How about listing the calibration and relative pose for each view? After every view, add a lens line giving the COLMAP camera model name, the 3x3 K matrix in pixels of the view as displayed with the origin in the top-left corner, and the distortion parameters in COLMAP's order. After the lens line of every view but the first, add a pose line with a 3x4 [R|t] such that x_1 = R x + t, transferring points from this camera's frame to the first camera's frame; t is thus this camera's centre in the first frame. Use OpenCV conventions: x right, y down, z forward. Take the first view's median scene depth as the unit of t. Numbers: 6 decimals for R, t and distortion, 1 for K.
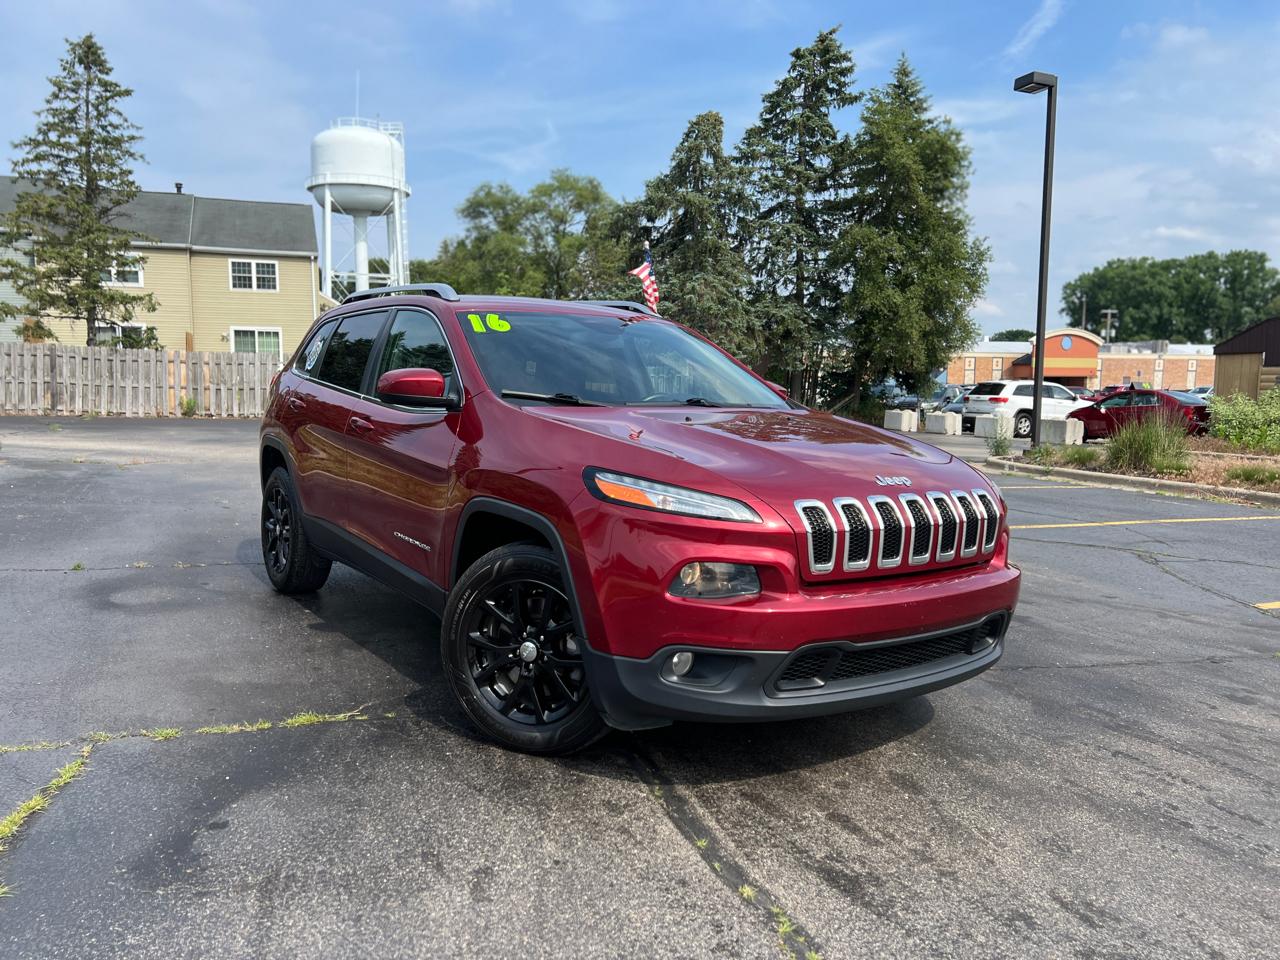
lens RADIAL K [[962.6, 0, 635.9], [0, 962.6, 479.8], [0, 0, 1]] dist [0.054772, -0.057145]
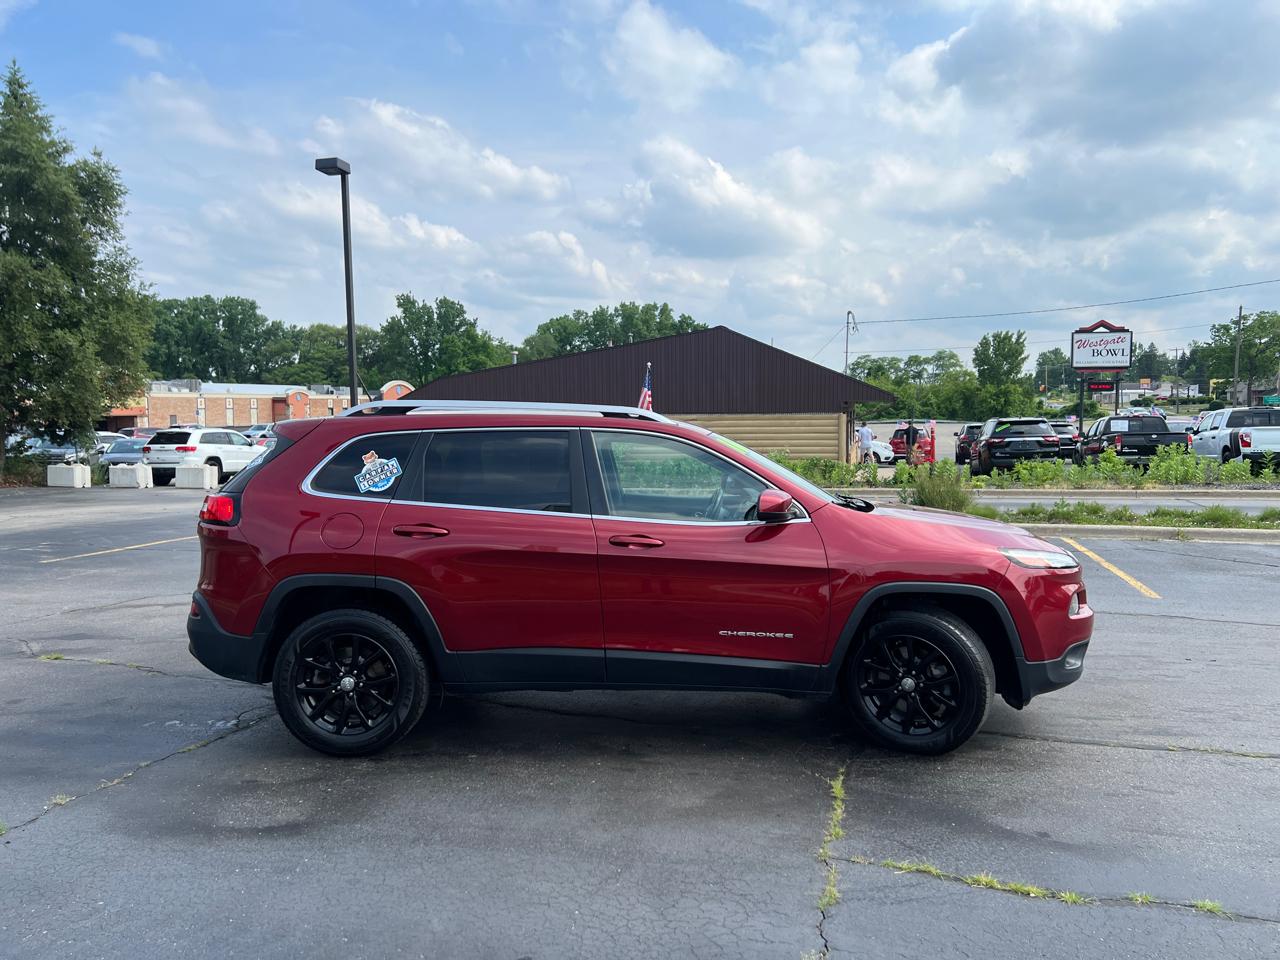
lens RADIAL K [[962.6, 0, 650.4], [0, 962.6, 487.4], [0, 0, 1]] dist [0.054772, -0.057145]
pose [[0.569729, -0.078070, 0.818116, -0.195831], [0.100481, 0.994626, 0.024939, -0.024682], [-0.815667, 0.067997, 0.574512, 0.065412]]
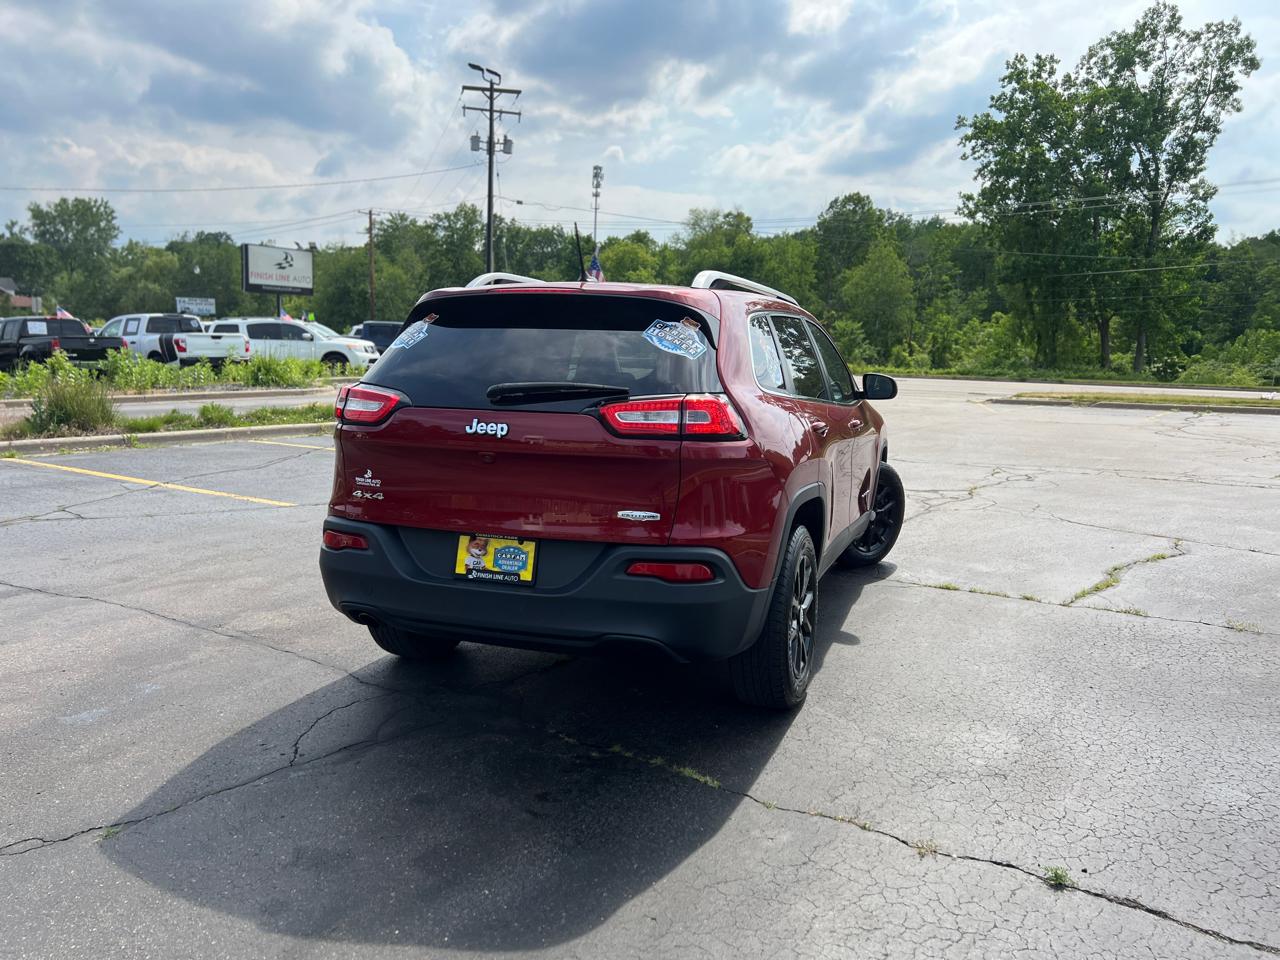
lens RADIAL K [[962.6, 0, 647.5], [0, 962.6, 475.4], [0, 0, 1]] dist [0.054772, -0.057145]
pose [[-0.574860, -0.143432, 0.805582, -0.187795], [0.048937, 0.976728, 0.208826, -0.043829], [-0.816787, 0.159468, -0.554463, 0.321202]]
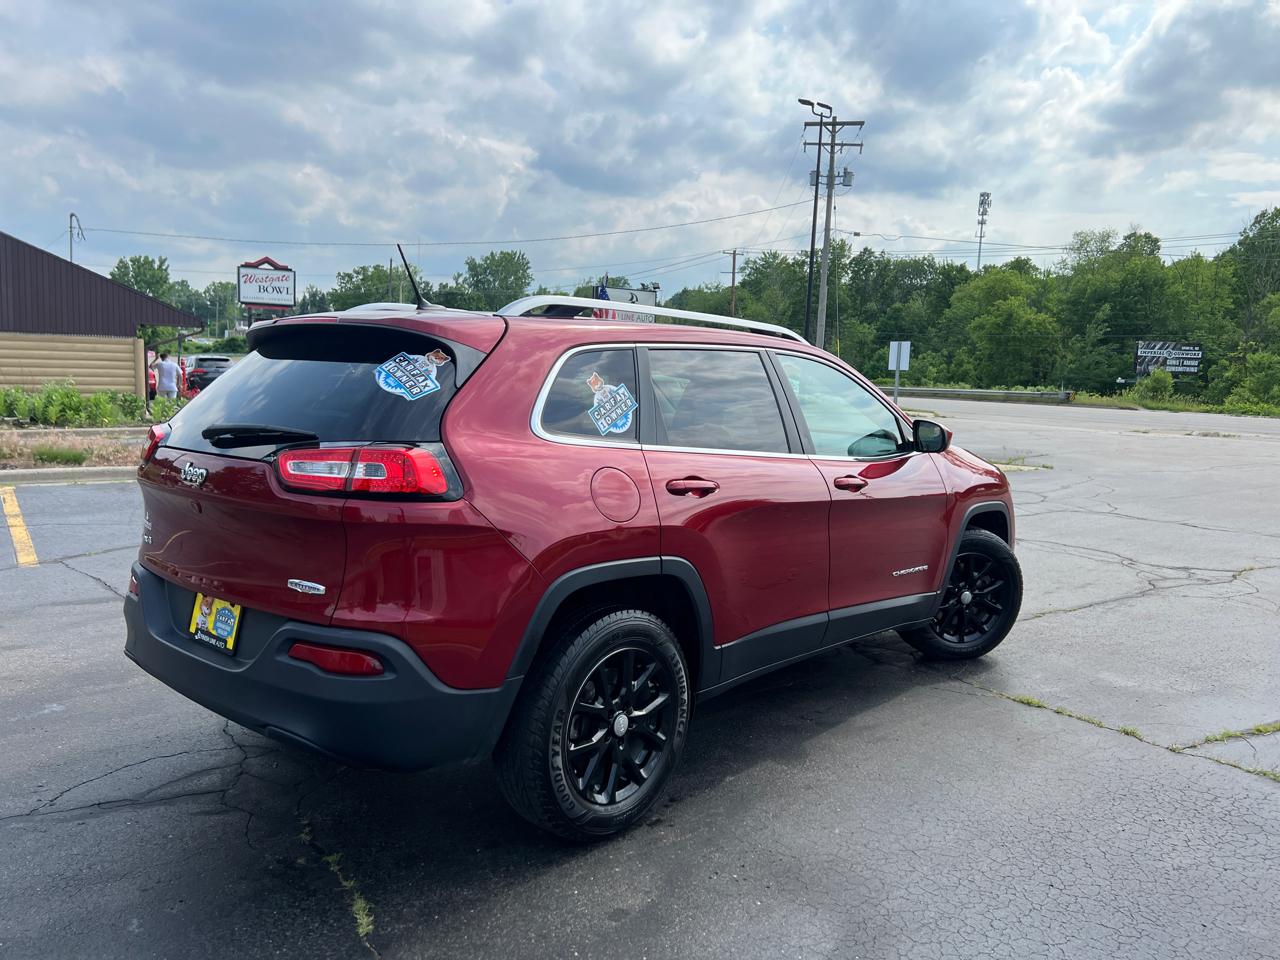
lens RADIAL K [[962.6, 0, 637.5], [0, 962.6, 471.8], [0, 0, 1]] dist [0.054772, -0.057145]
pose [[-0.231661, -0.130427, 0.964013, -0.194239], [0.066944, 0.986485, 0.149555, -0.038078], [-0.970490, 0.099181, -0.219799, 0.241239]]
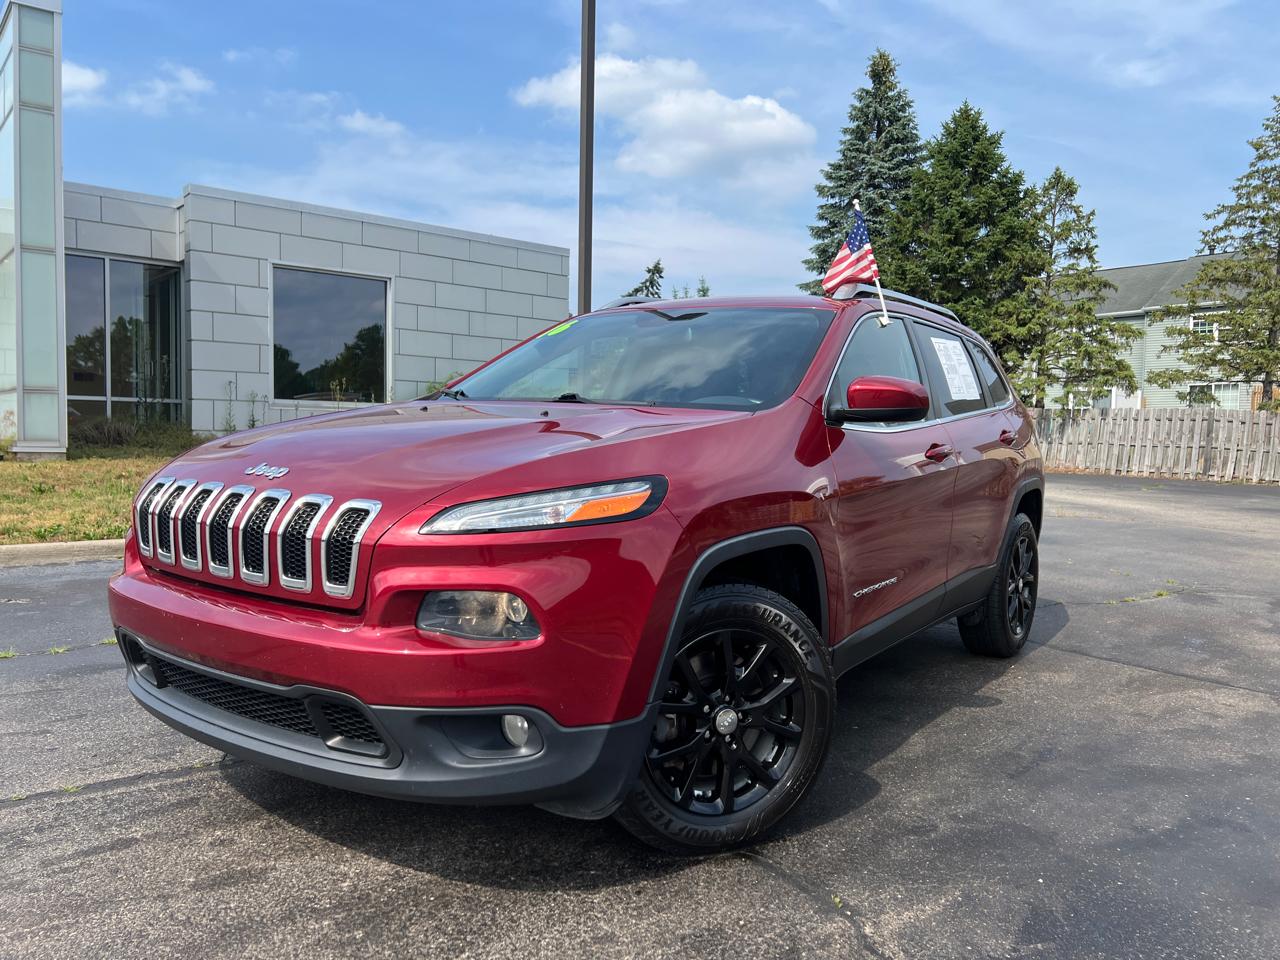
lens RADIAL K [[962.6, 0, 638.0], [0, 962.6, 476.8], [0, 0, 1]] dist [0.054772, -0.057145]
pose [[0.339355, 0.042380, -0.939703, 0.131131], [-0.118097, 0.993000, 0.002135, -0.003781], [0.933215, 0.110252, 0.341985, 0.122685]]
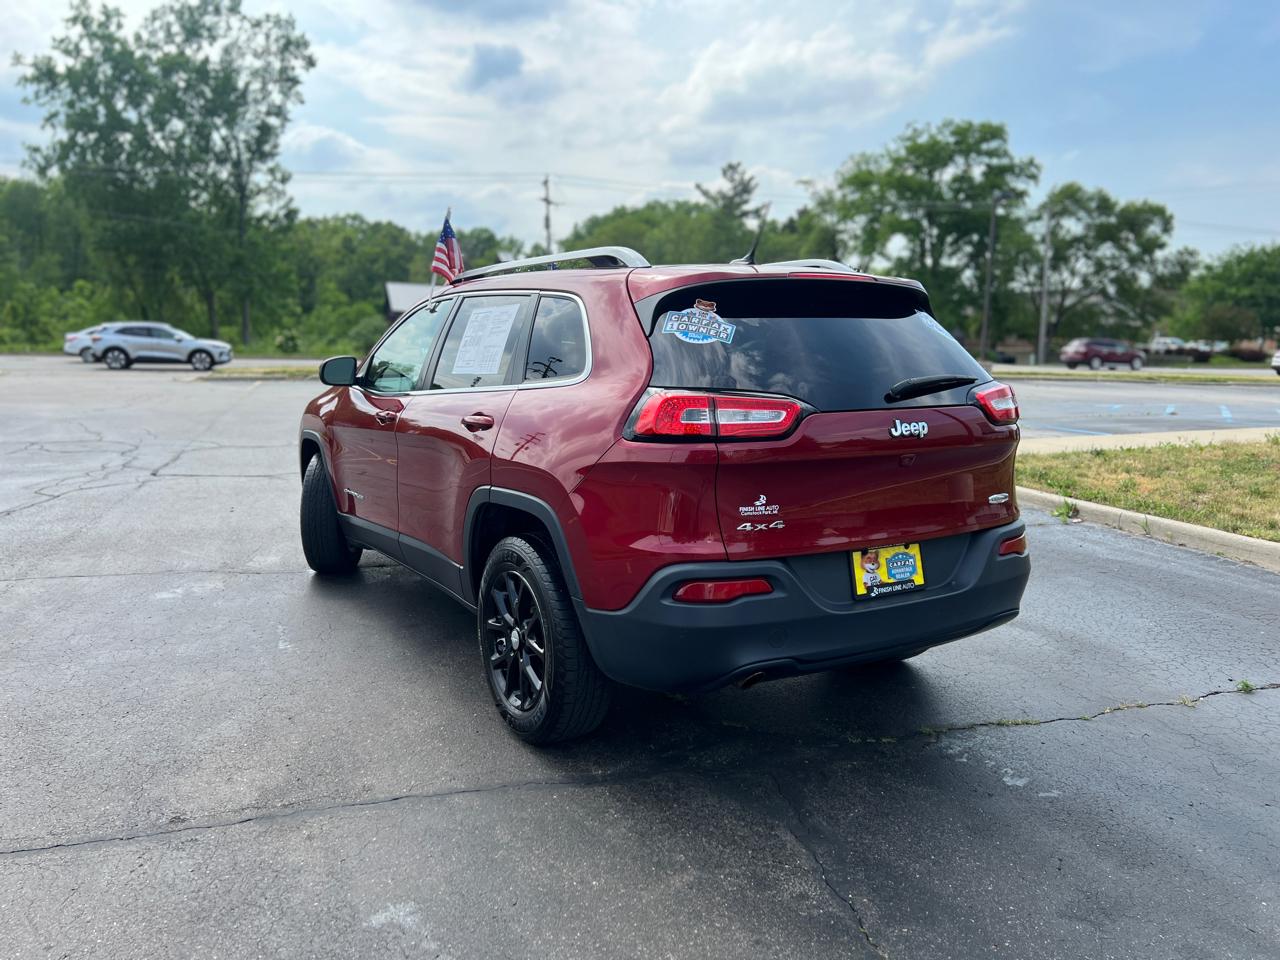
lens RADIAL K [[962.6, 0, 636.9], [0, 962.6, 483.6], [0, 0, 1]] dist [0.054772, -0.057145]
pose [[-0.997618, -0.047037, 0.050458, -0.044973], [-0.032901, 0.967355, 0.251281, -0.046302], [-0.060630, 0.249022, -0.966598, 0.384225]]
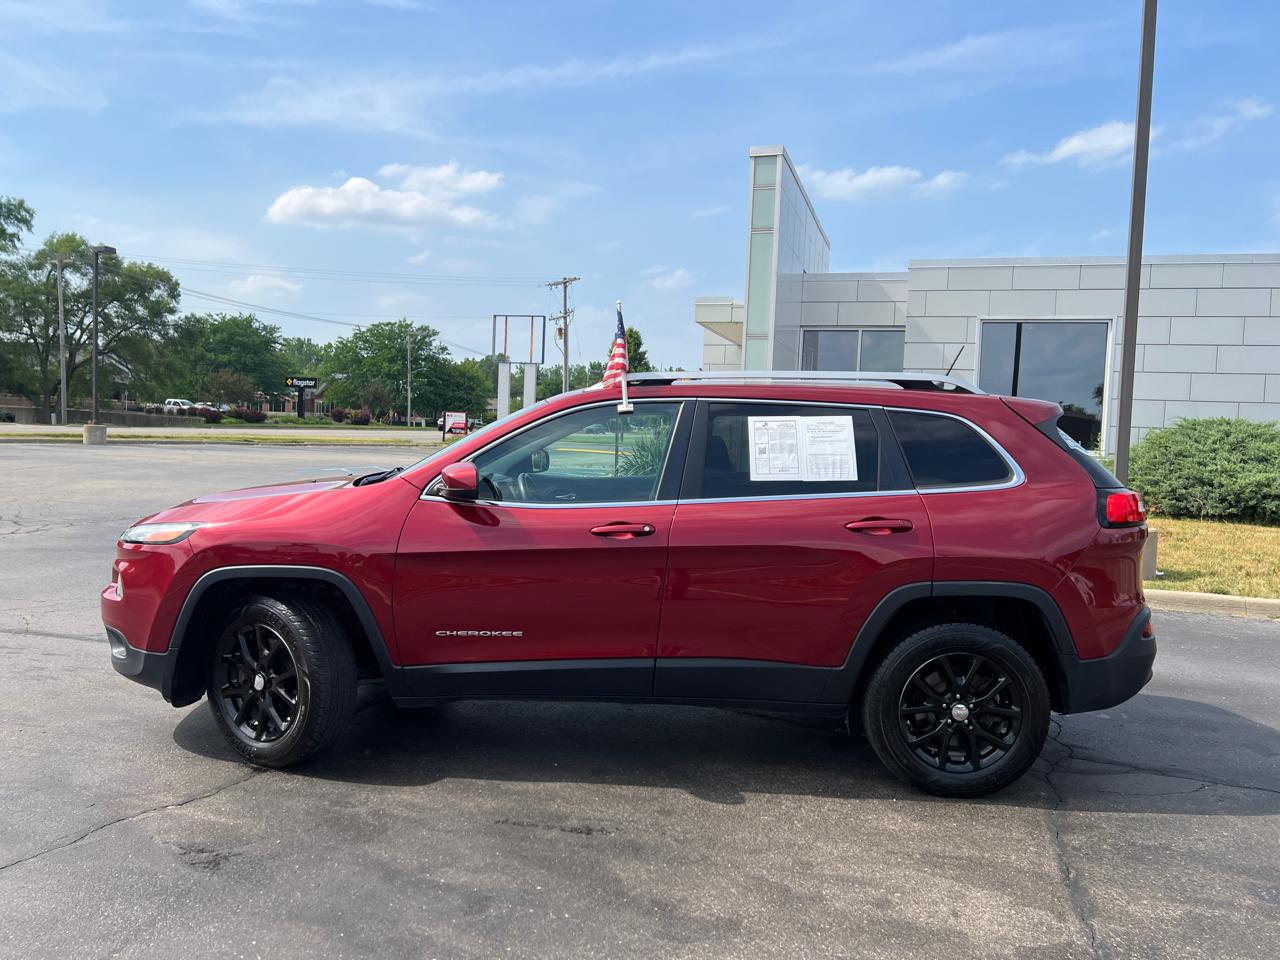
lens RADIAL K [[962.6, 0, 640.2], [0, 962.6, 486.7], [0, 0, 1]] dist [0.054772, -0.057145]
pose [[-0.597351, 0.009551, -0.801923, 0.131241], [-0.131481, 0.985233, 0.109674, -0.036627], [0.791128, 0.170951, -0.587275, 0.305167]]
